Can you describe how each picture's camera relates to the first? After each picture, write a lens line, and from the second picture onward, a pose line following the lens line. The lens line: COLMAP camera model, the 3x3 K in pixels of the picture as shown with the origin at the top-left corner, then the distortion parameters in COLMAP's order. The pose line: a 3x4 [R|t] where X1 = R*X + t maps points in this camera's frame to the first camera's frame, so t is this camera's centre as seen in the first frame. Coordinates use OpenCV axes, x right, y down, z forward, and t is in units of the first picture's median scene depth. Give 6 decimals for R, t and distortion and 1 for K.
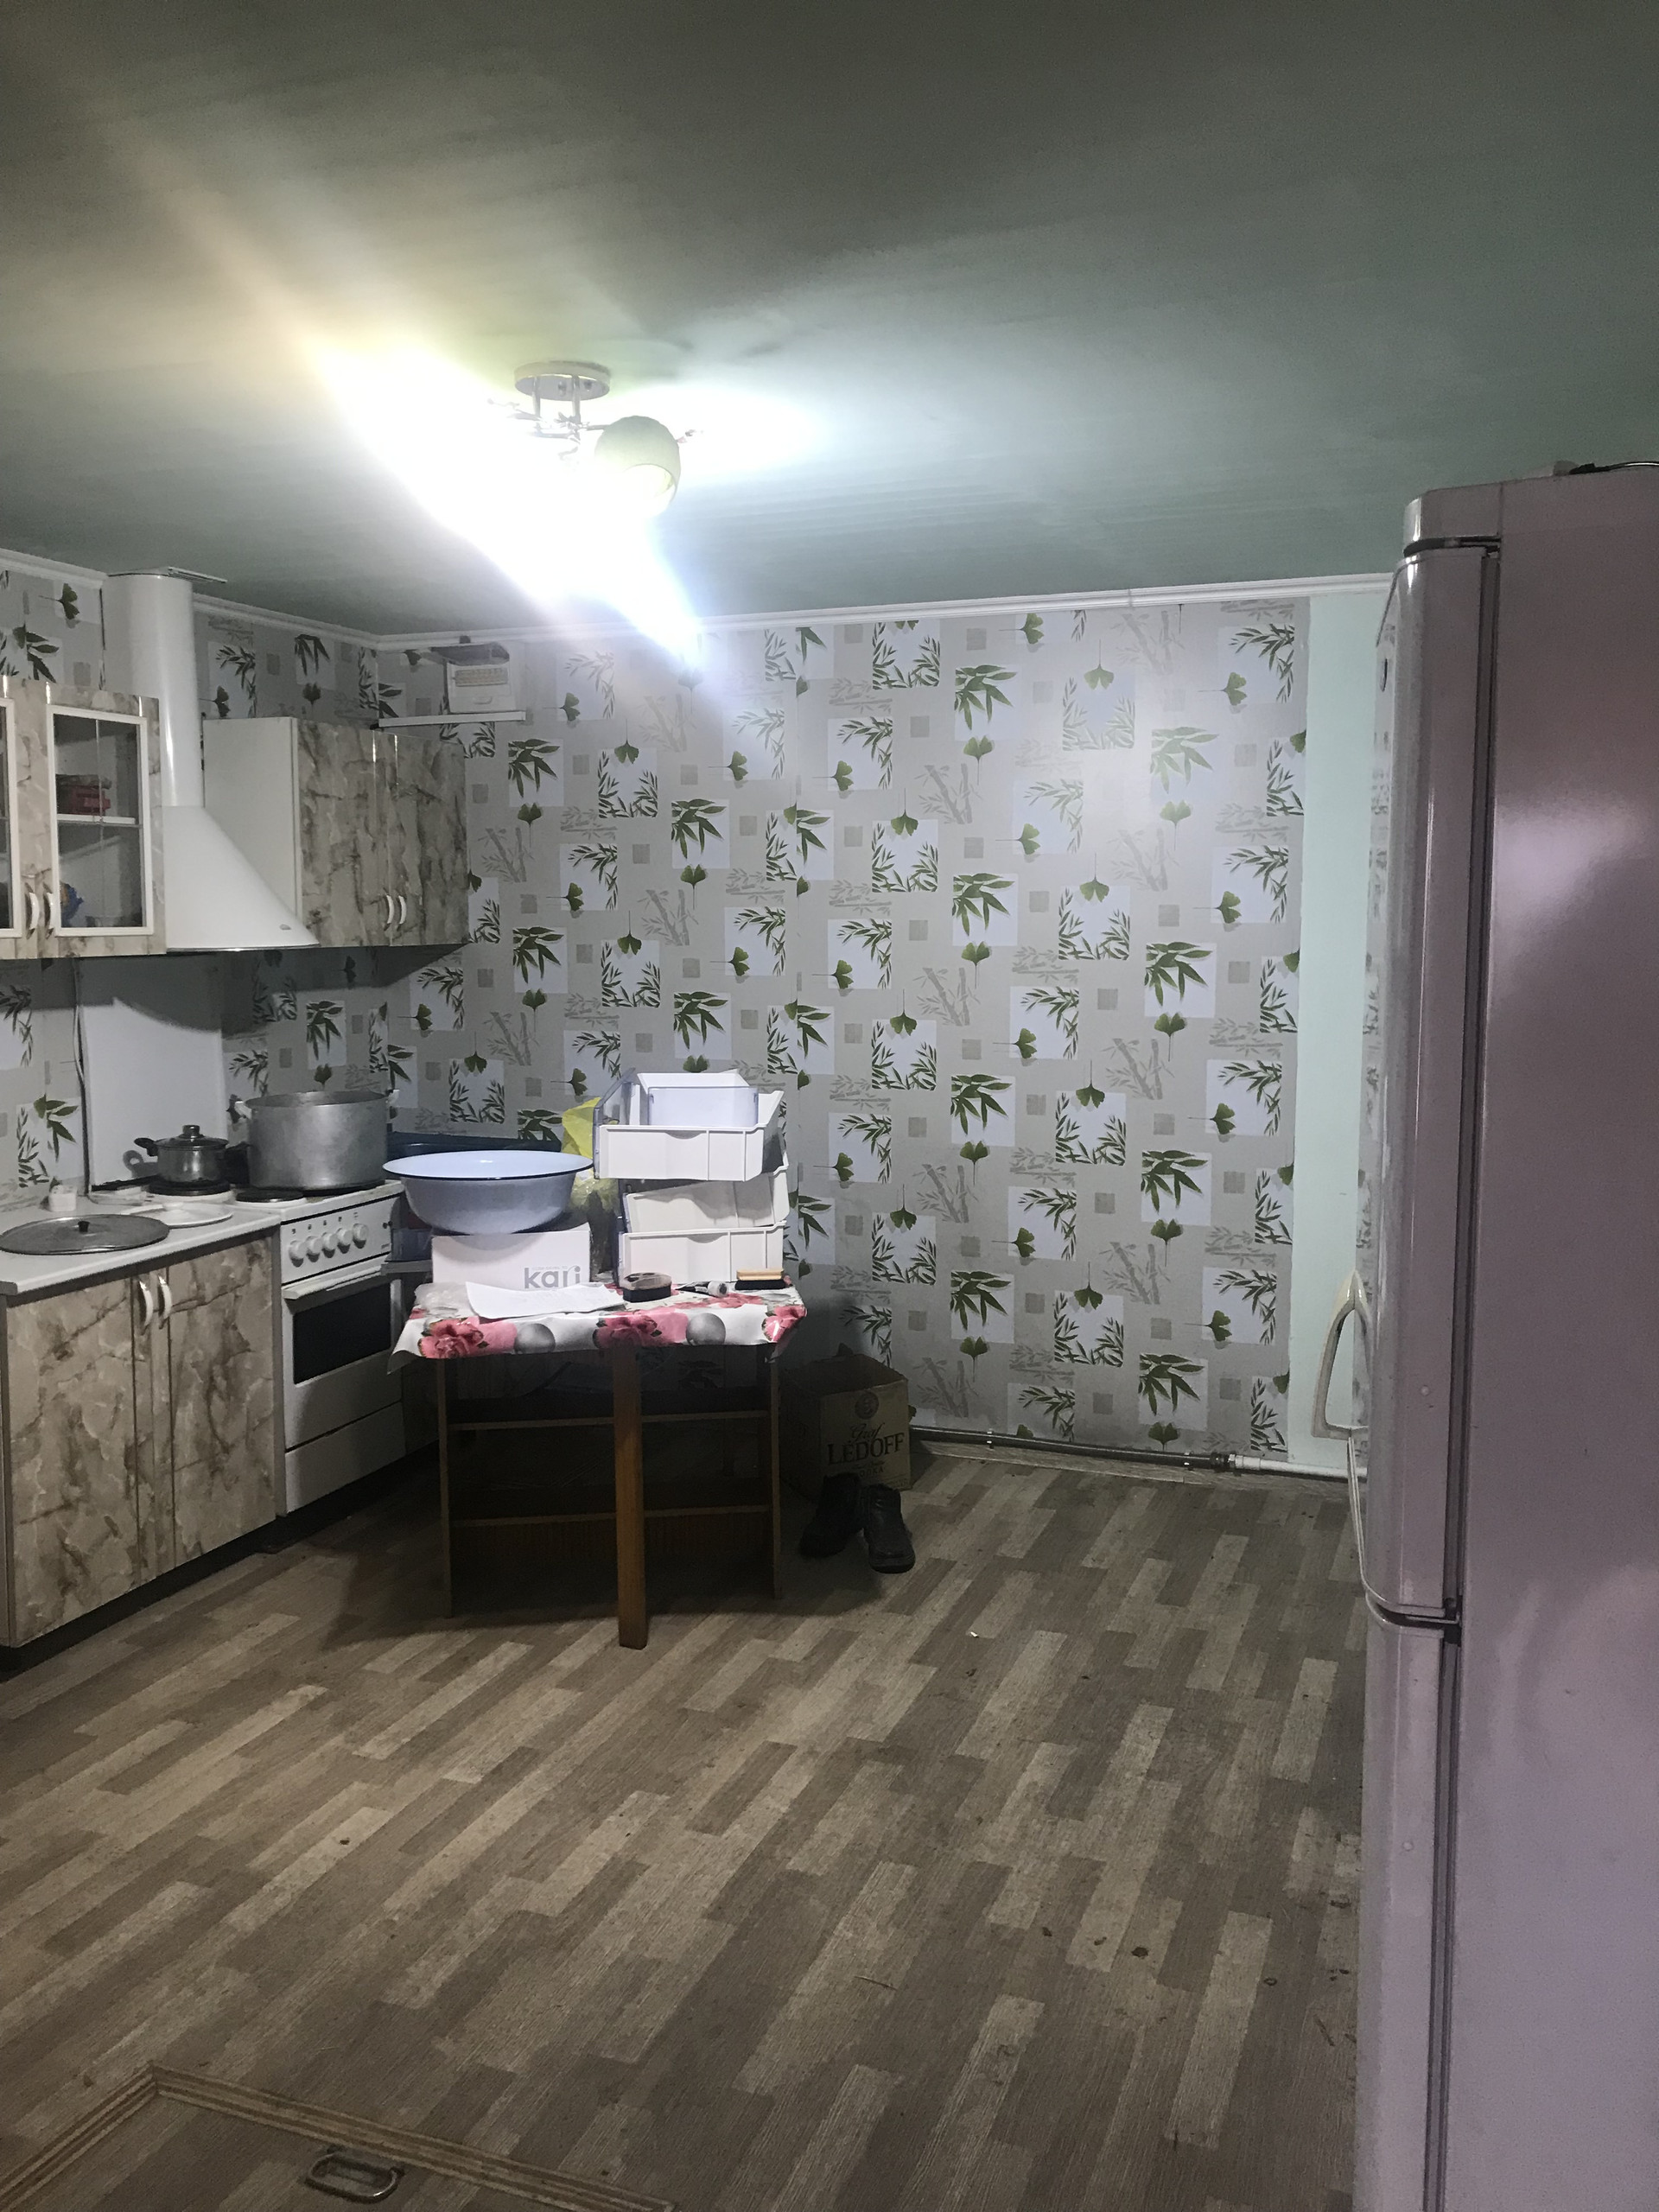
lens RADIAL K [[1807.2, 0, 830.5], [0, 1807.2, 1105.5], [0, 0, 1]] dist [0.032253, -0.026439]
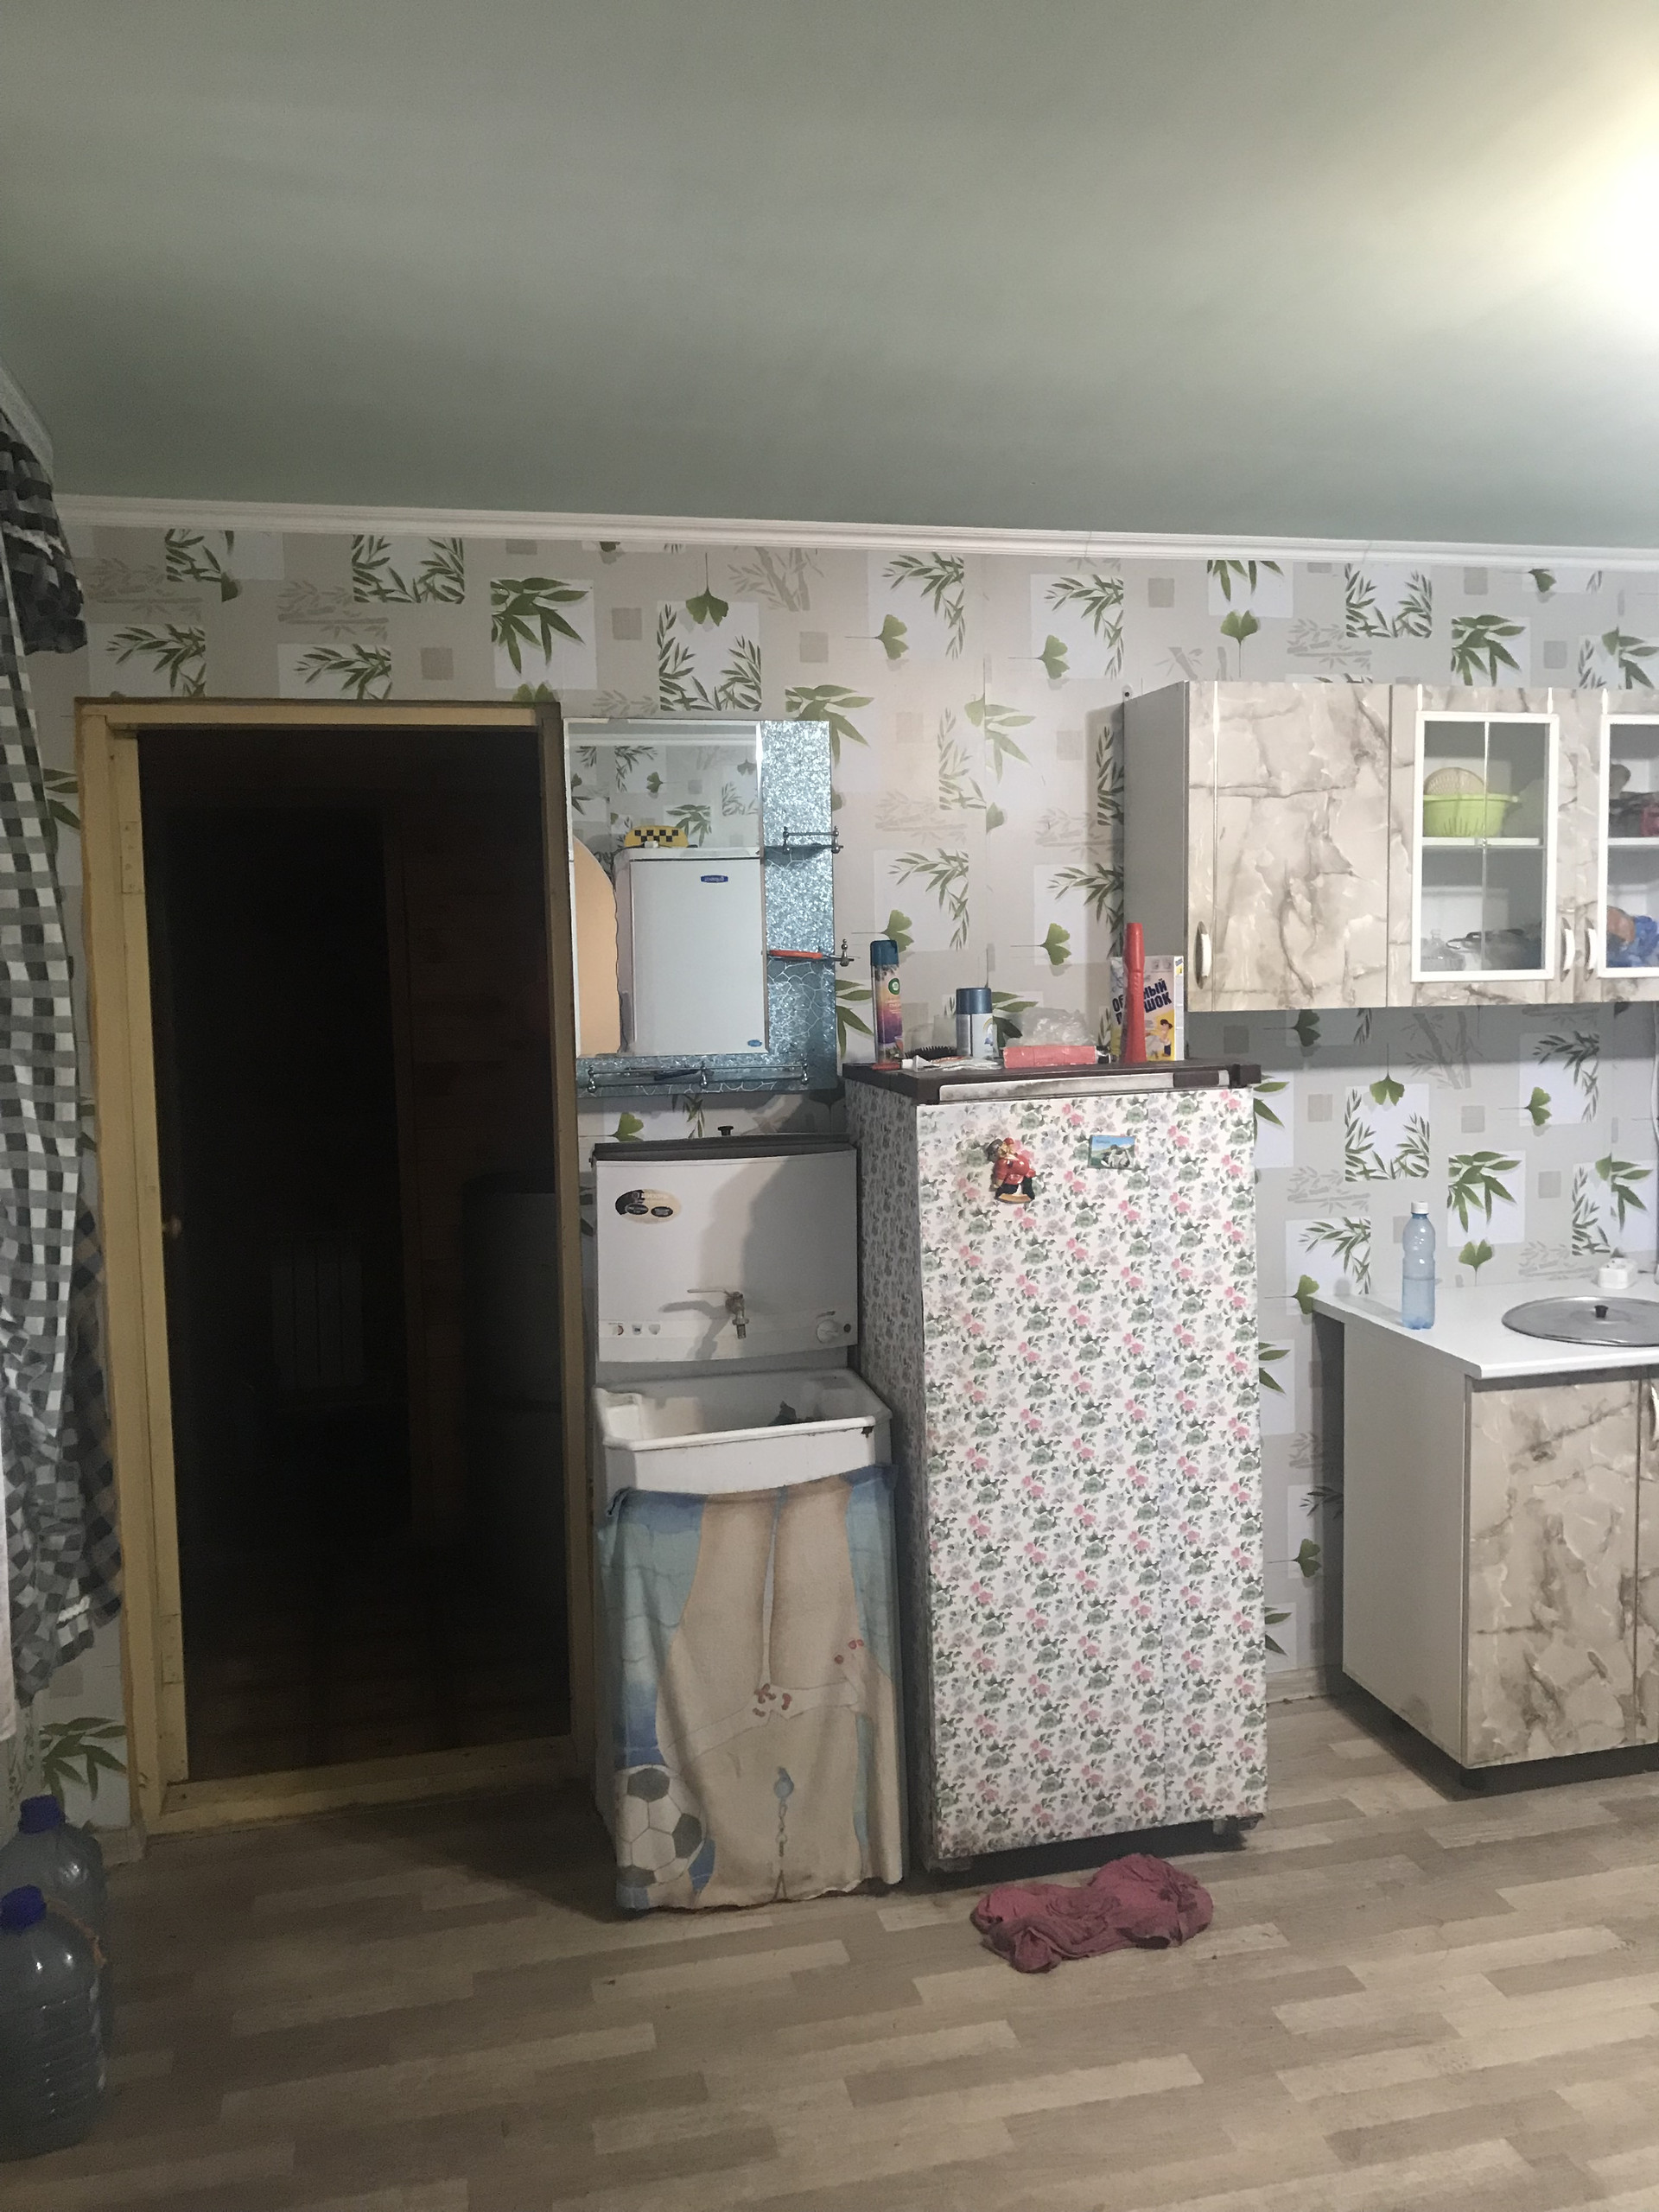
lens RADIAL K [[1807.2, 0, 829.2], [0, 1807.2, 1104.3], [0, 0, 1]] dist [0.032253, -0.026439]
pose [[0.573097, 0.055649, -0.817596, 0.085509], [-0.070881, 0.997319, 0.018198, -0.022759], [0.816417, 0.047523, 0.575505, 0.203499]]
